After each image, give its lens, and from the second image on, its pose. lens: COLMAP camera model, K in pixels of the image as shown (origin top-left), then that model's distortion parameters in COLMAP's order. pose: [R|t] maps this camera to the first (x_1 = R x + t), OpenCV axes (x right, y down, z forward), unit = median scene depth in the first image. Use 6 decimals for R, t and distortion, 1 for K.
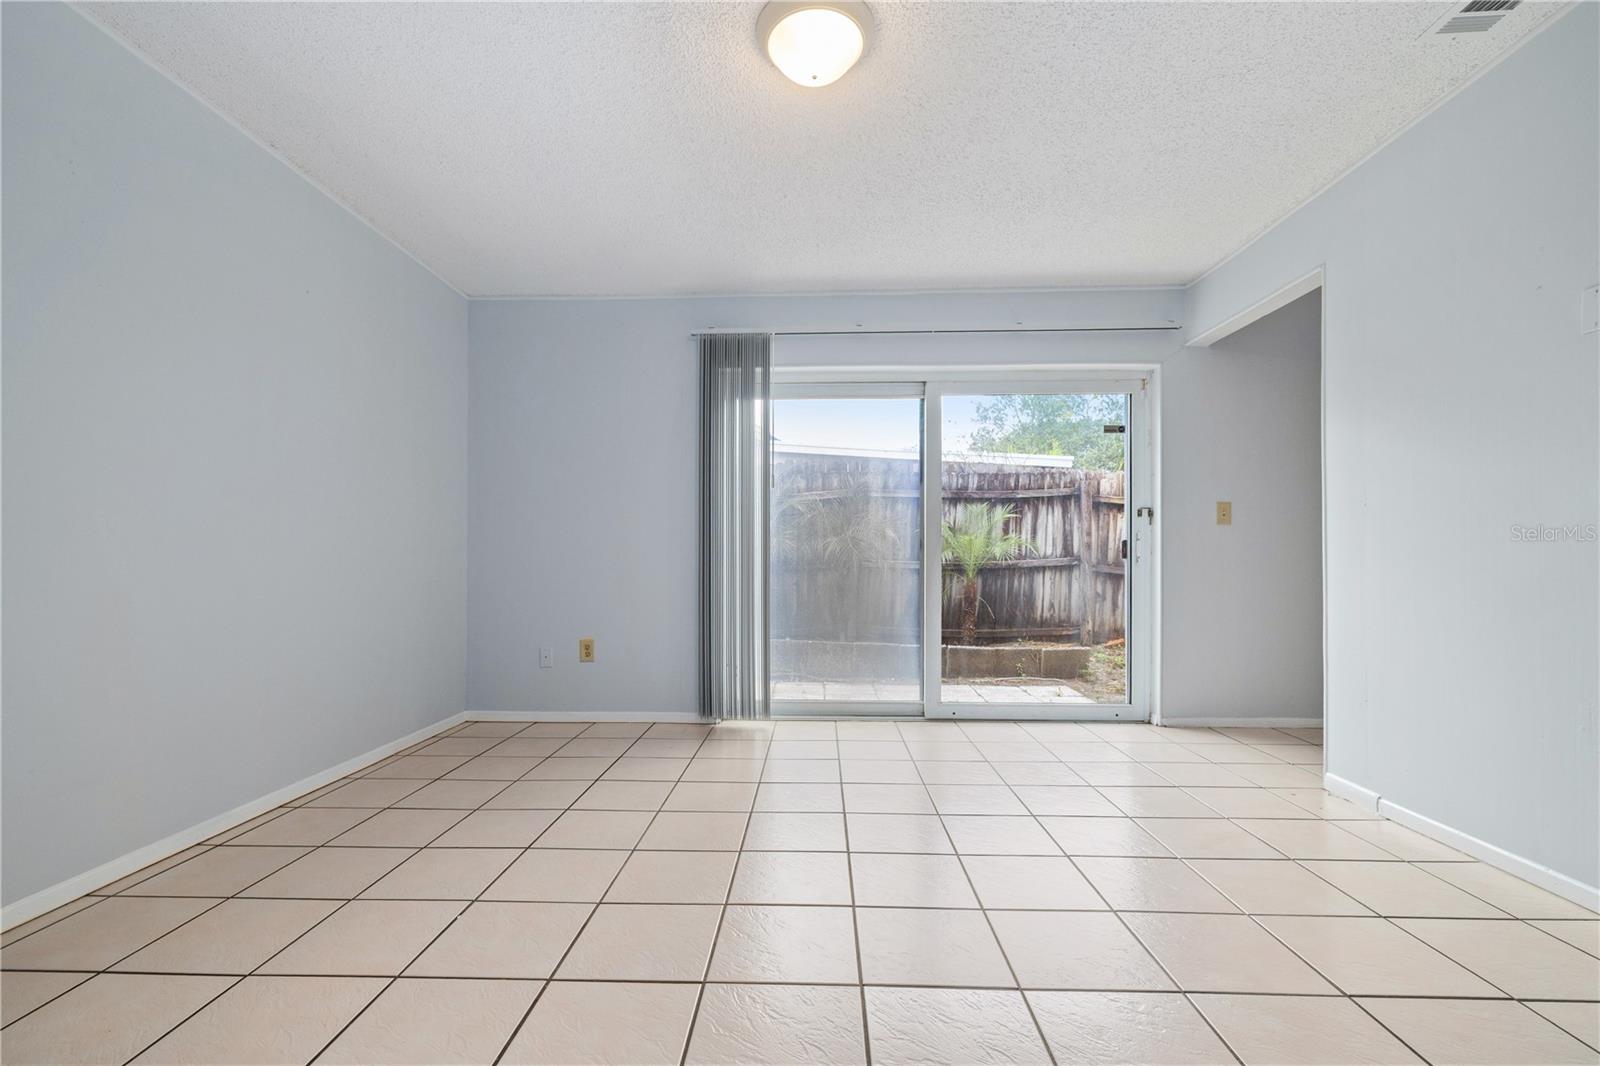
lens RADIAL K [[688.1, 0, 800.0], [0, 688.1, 533.0], [0, 0, 1]] dist [0.000658, 0.000129]
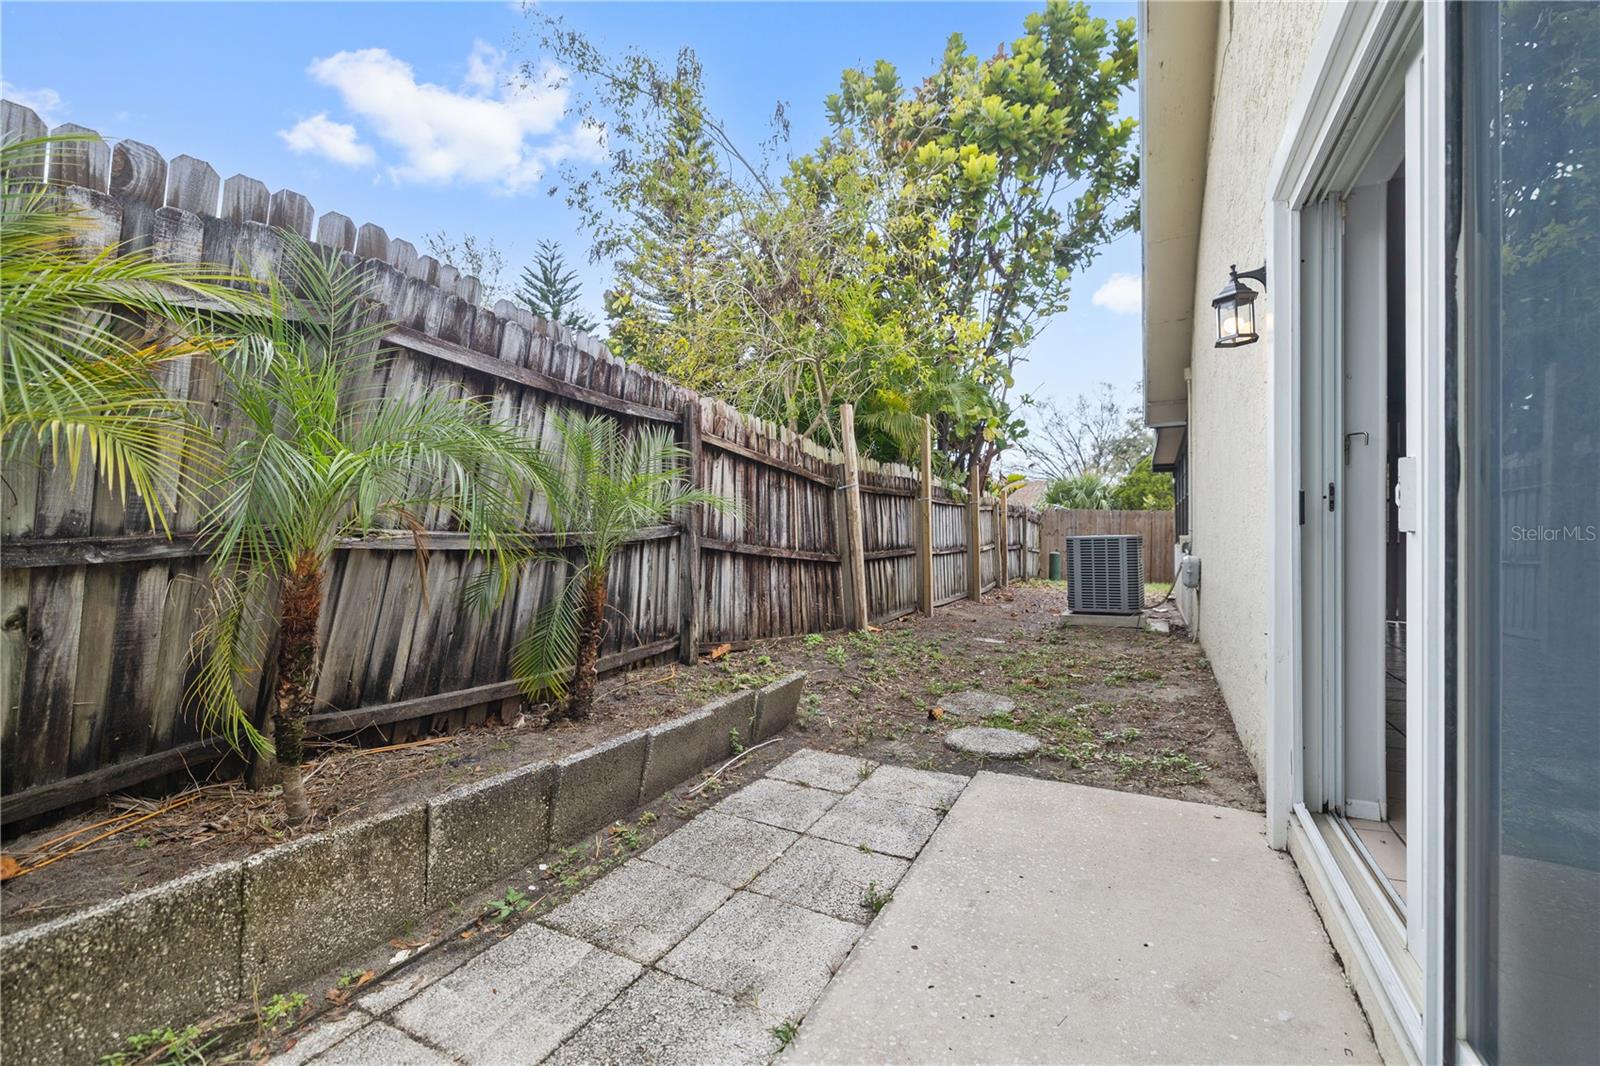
lens RADIAL K [[688.1, 0, 800.0], [0, 688.1, 533.0], [0, 0, 1]] dist [0.000658, 0.000129]
pose [[0.424352, -0.005190, 0.905482, -0.210852], [-0.029419, 0.999377, 0.019515, 0.050578], [-0.905019, -0.034920, 0.423935, 1.169277]]
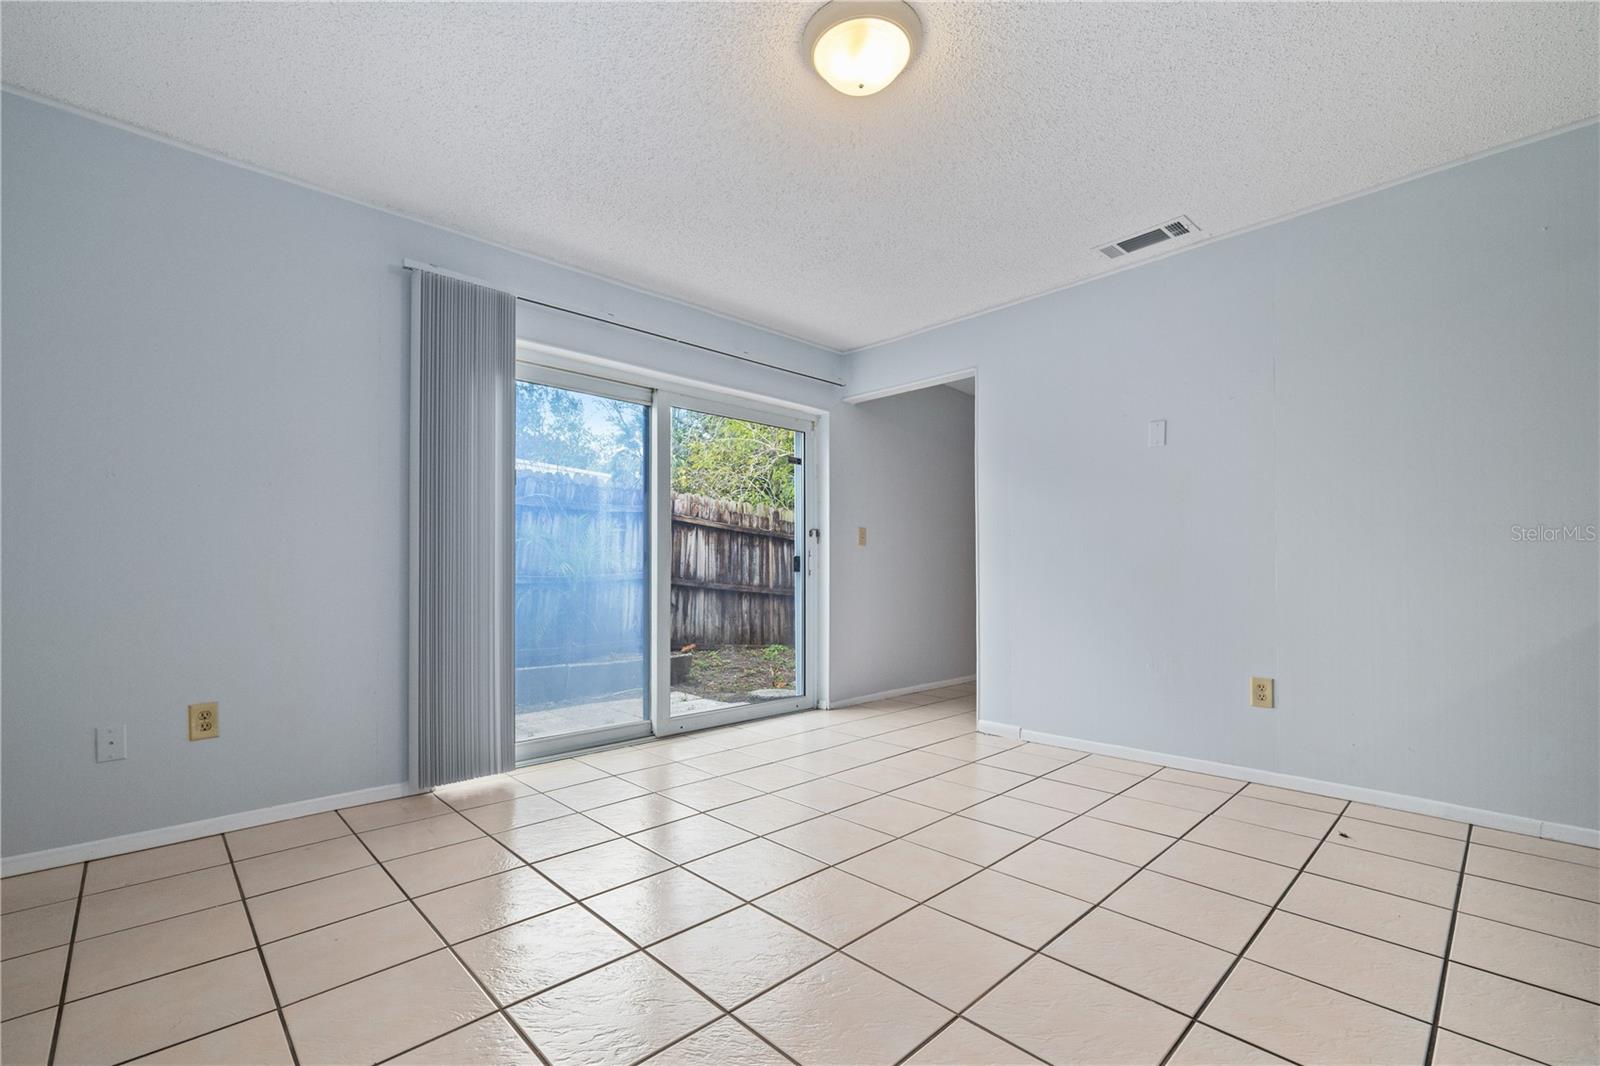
lens RADIAL K [[687.0, 0, 793.6], [0, 687.0, 545.1], [0, 0, 1]] dist [0.001366, -0.000026]
pose [[0.705770, 0.026321, 0.707952, -0.370327], [-0.023648, 0.999628, -0.013590, 0.008231], [-0.708046, -0.007150, 0.706130, 0.183703]]
